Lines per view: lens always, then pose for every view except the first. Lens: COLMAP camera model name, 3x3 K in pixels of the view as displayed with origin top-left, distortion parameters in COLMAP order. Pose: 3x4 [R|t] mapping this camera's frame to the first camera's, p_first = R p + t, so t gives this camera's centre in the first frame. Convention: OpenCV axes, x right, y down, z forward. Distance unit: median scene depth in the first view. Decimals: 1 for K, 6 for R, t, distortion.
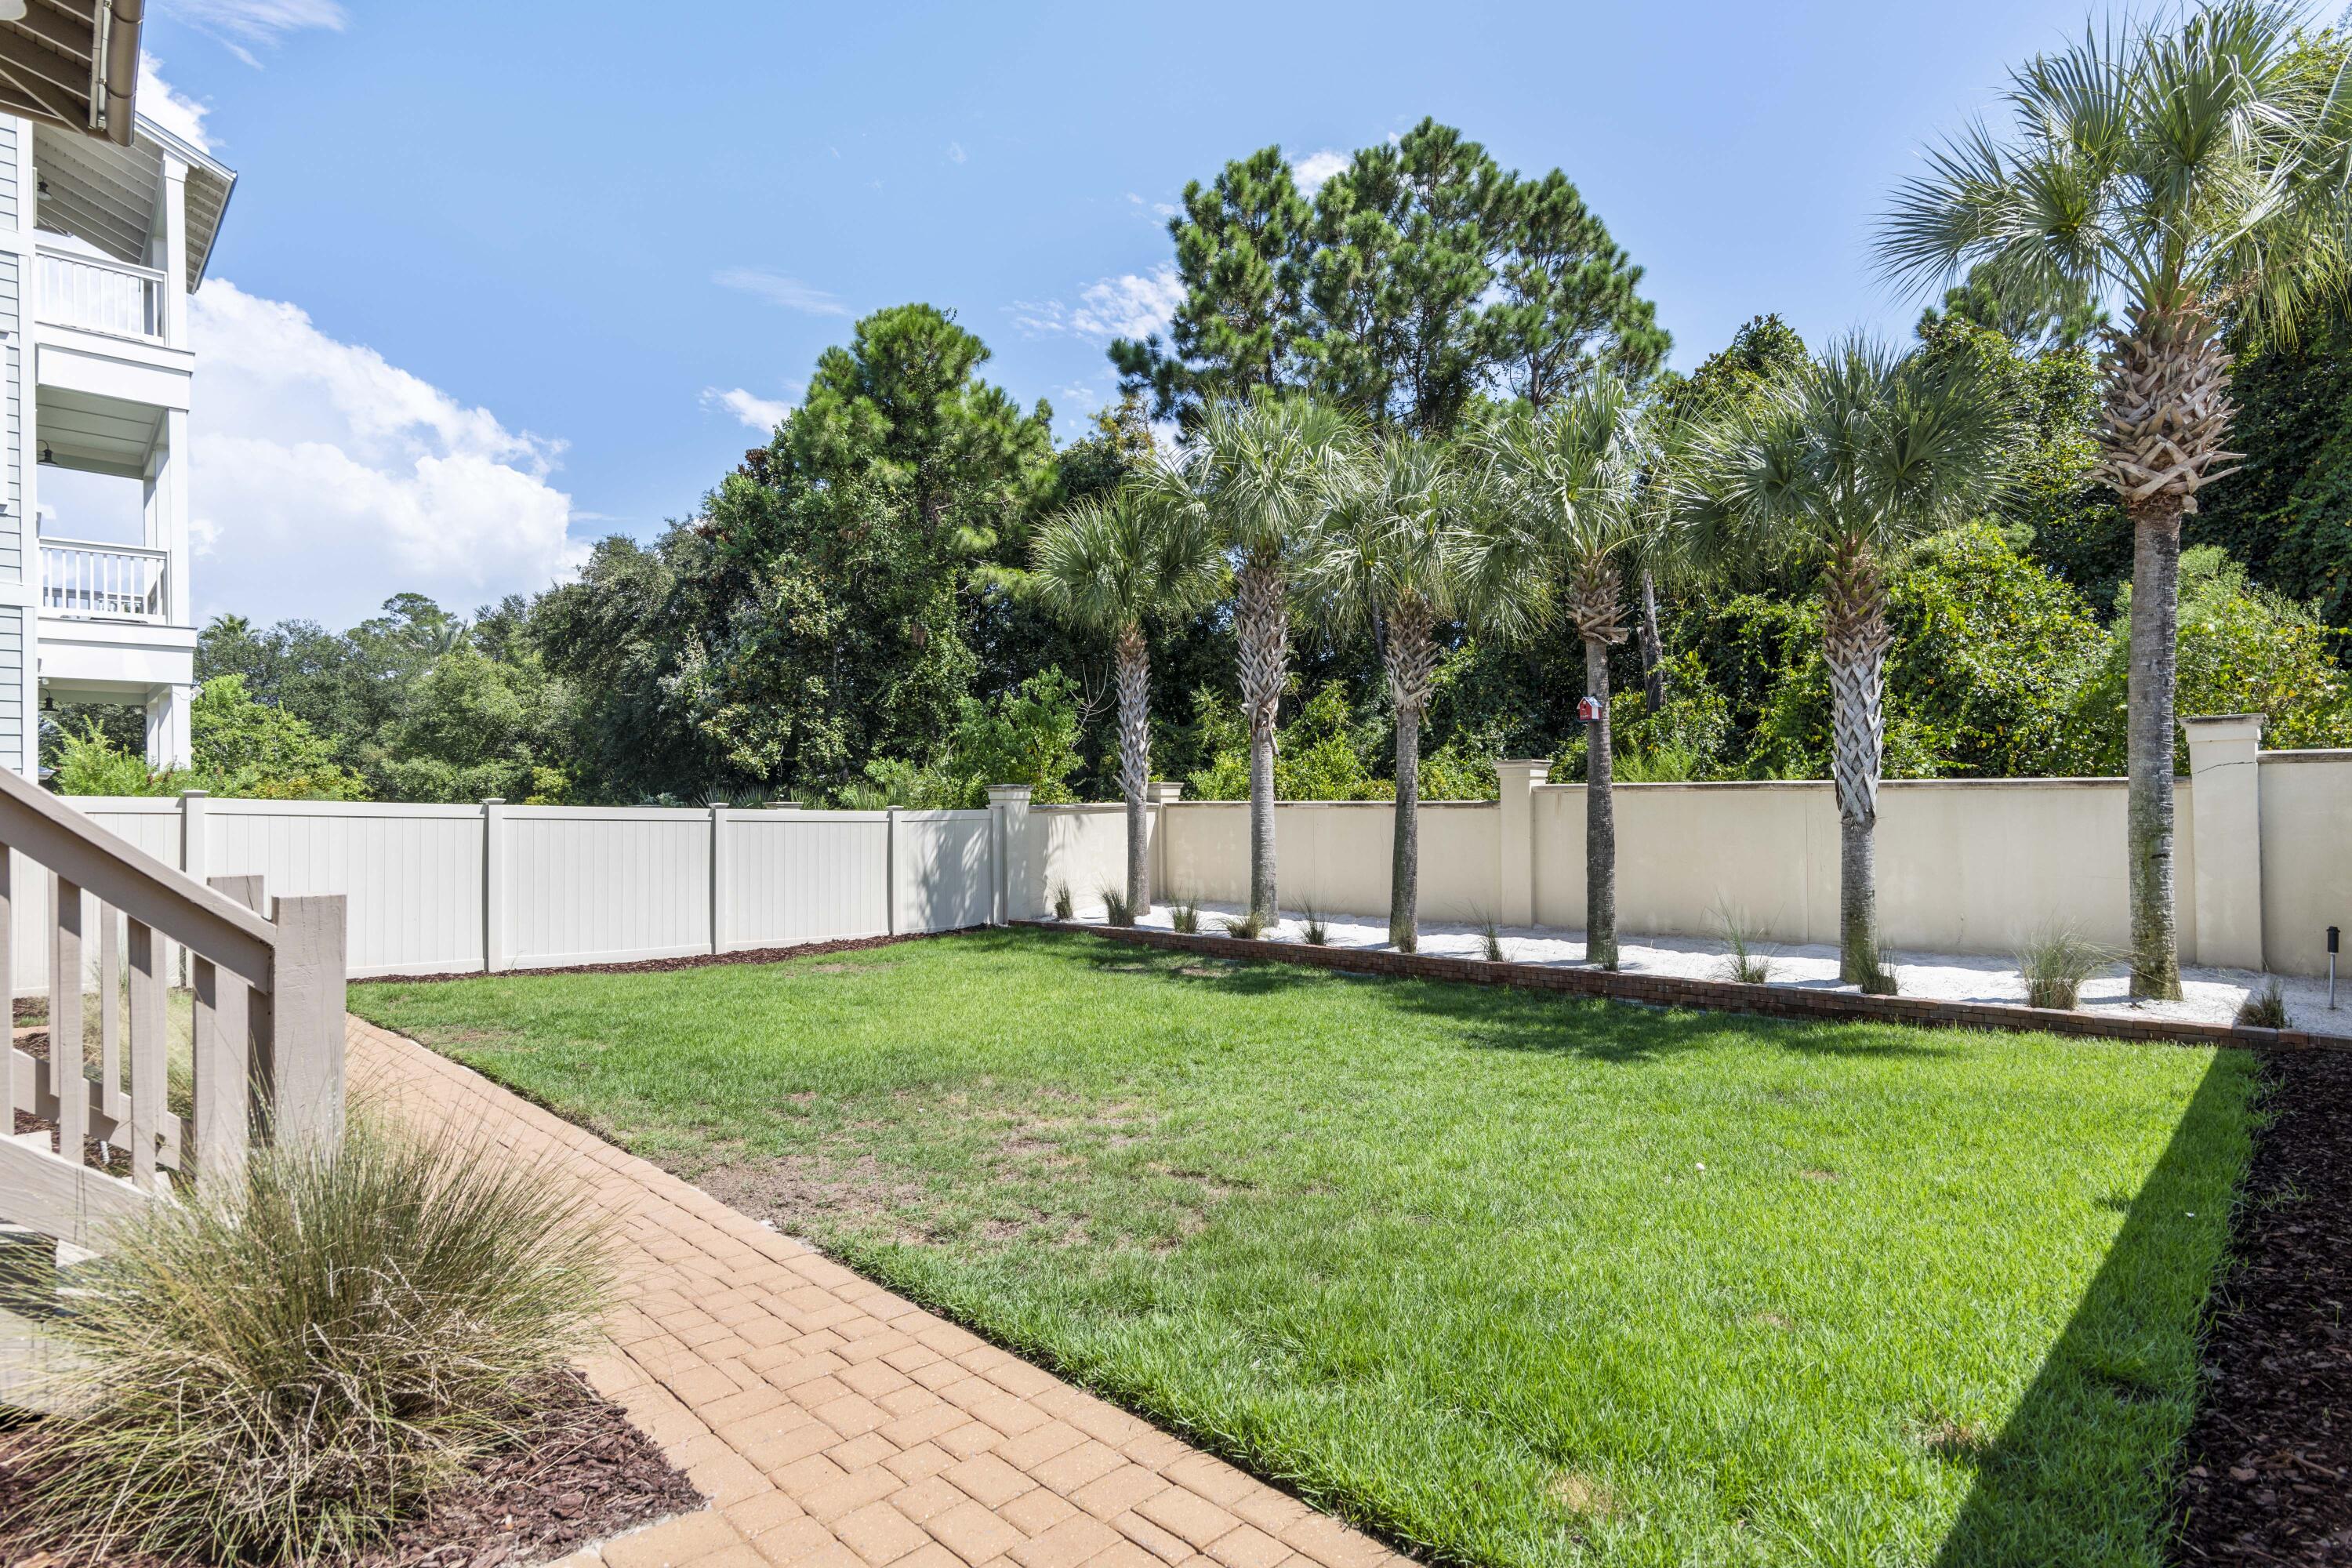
lens RADIAL K [[1143.0, 0, 1189.5], [0, 1143.0, 797.2], [0, 0, 1]] dist [0.002589, -0.001246]
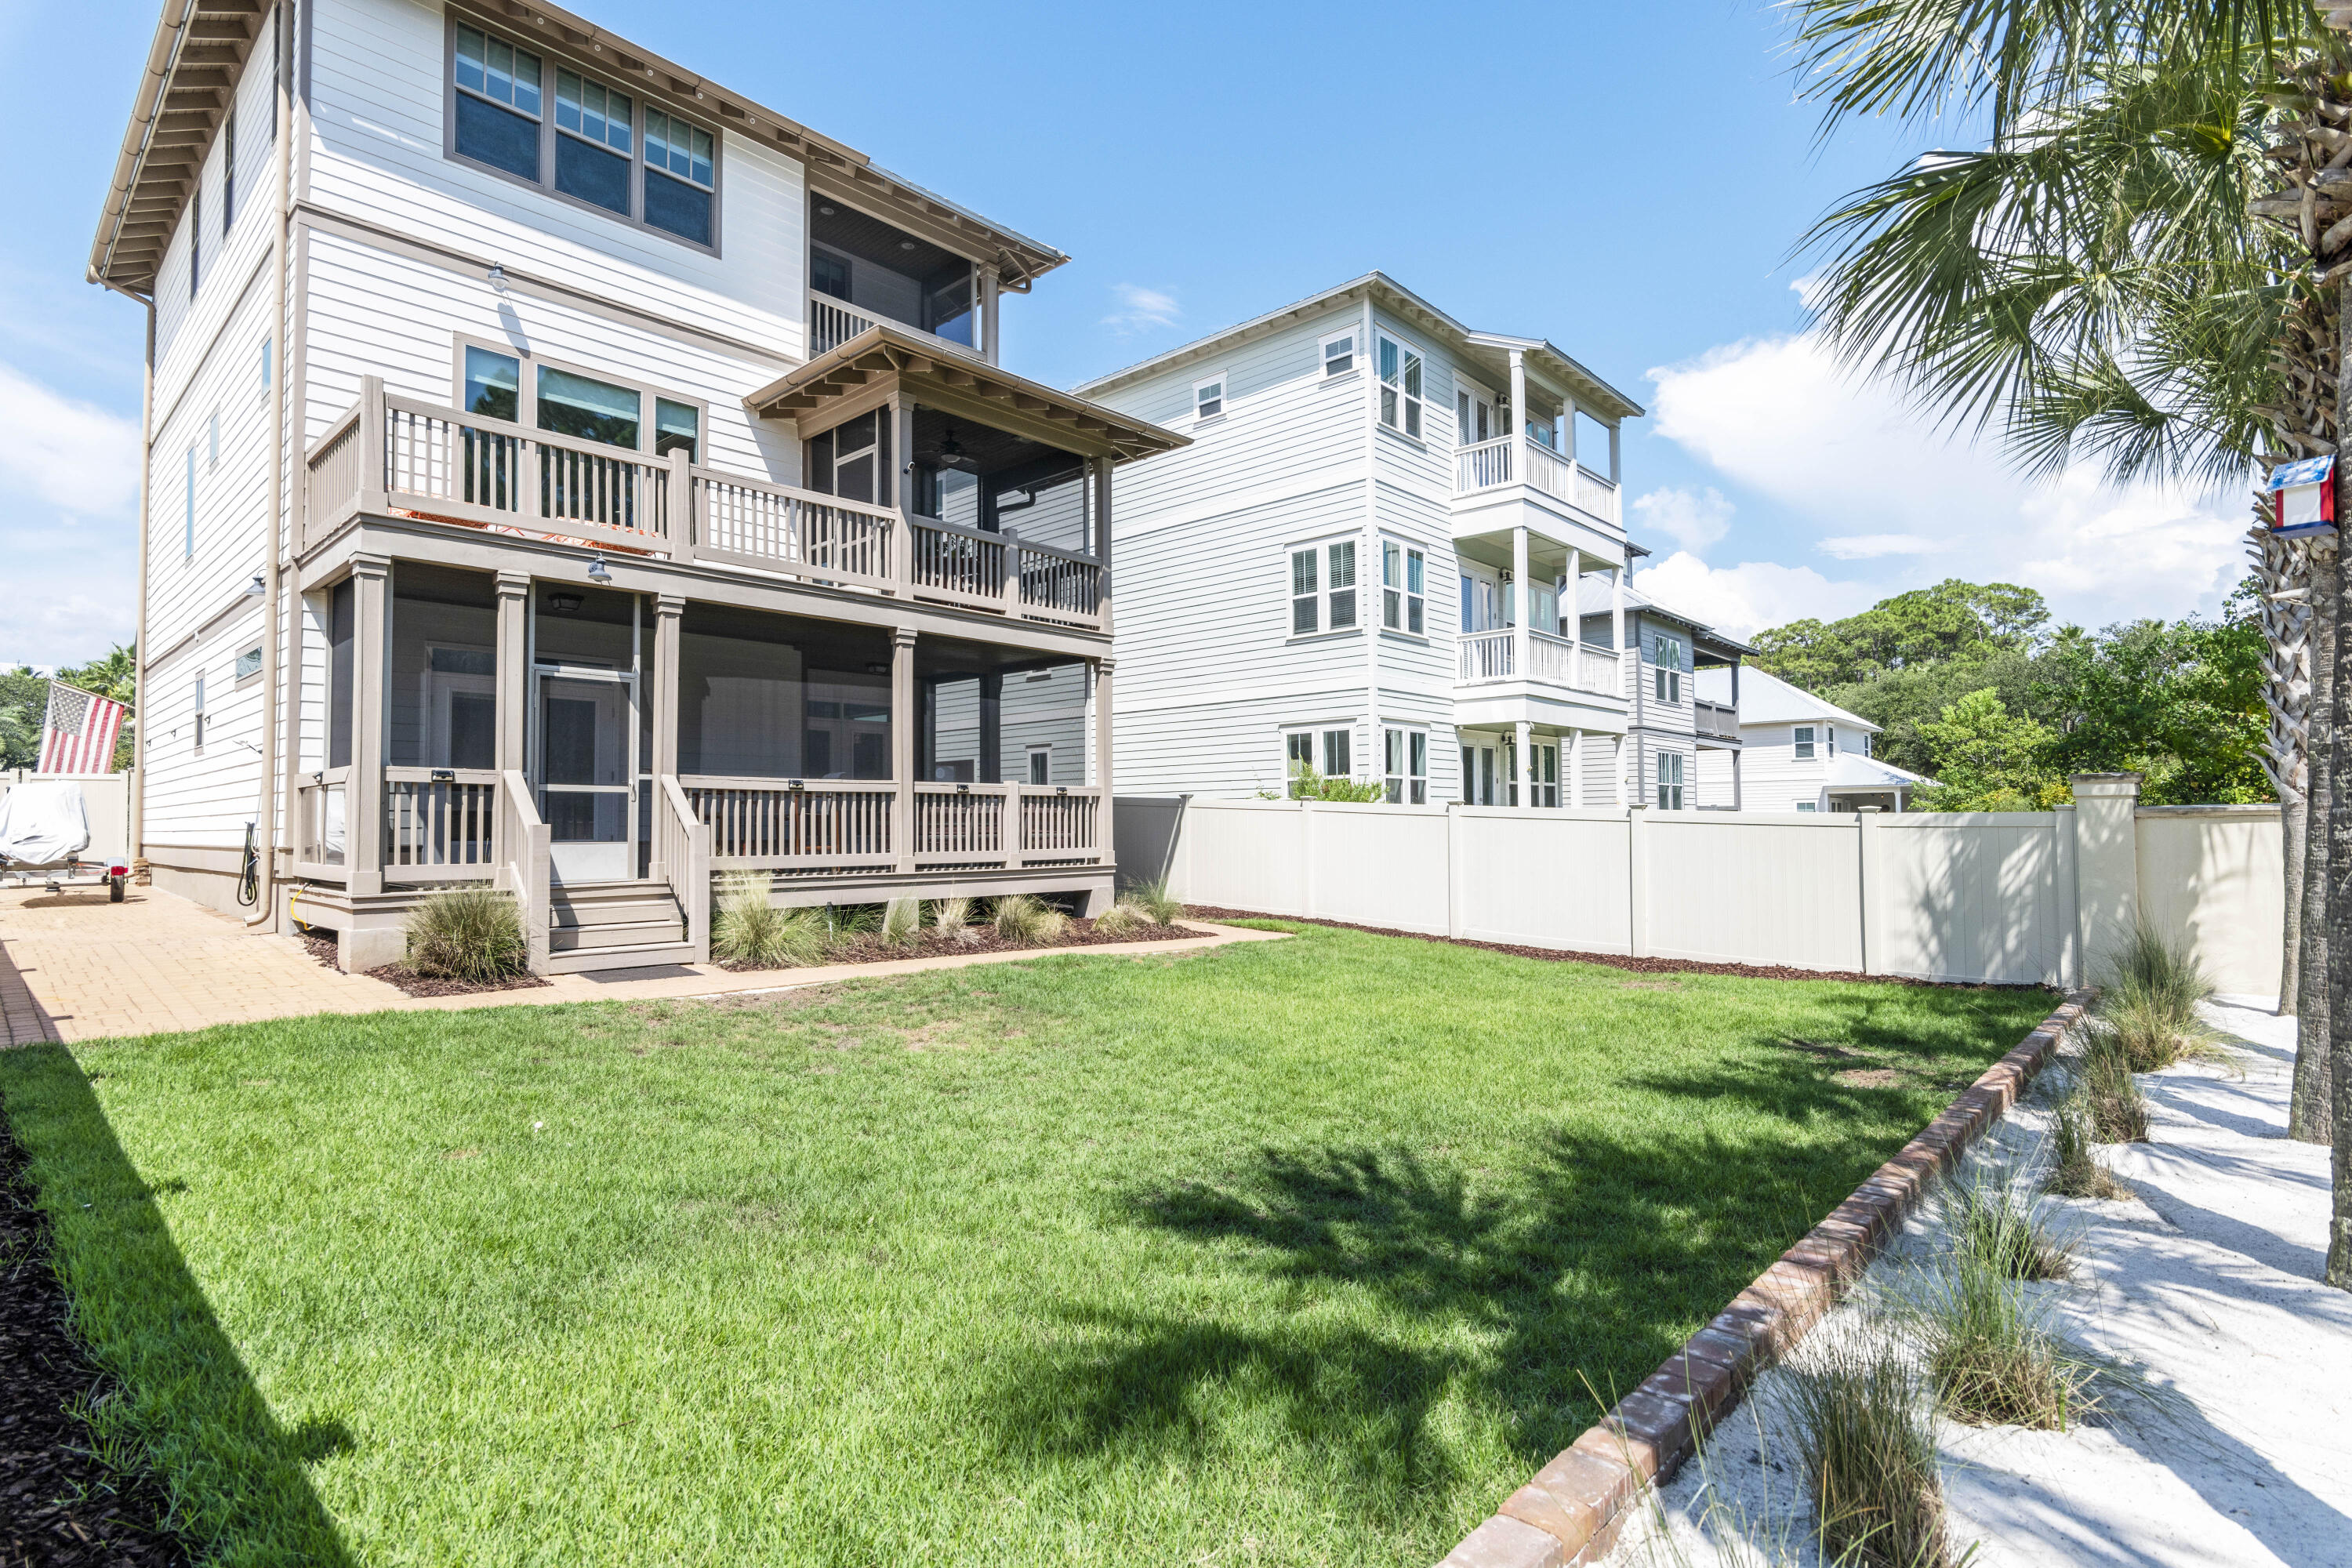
lens RADIAL K [[1143.0, 0, 1181.2], [0, 1143.0, 782.5], [0, 0, 1]] dist [0.002589, -0.001246]
pose [[0.049744, -0.013647, -0.998669, 0.489775], [0.007635, 0.999883, -0.013284, 0.000544], [0.998733, -0.006964, 0.049842, 0.482578]]
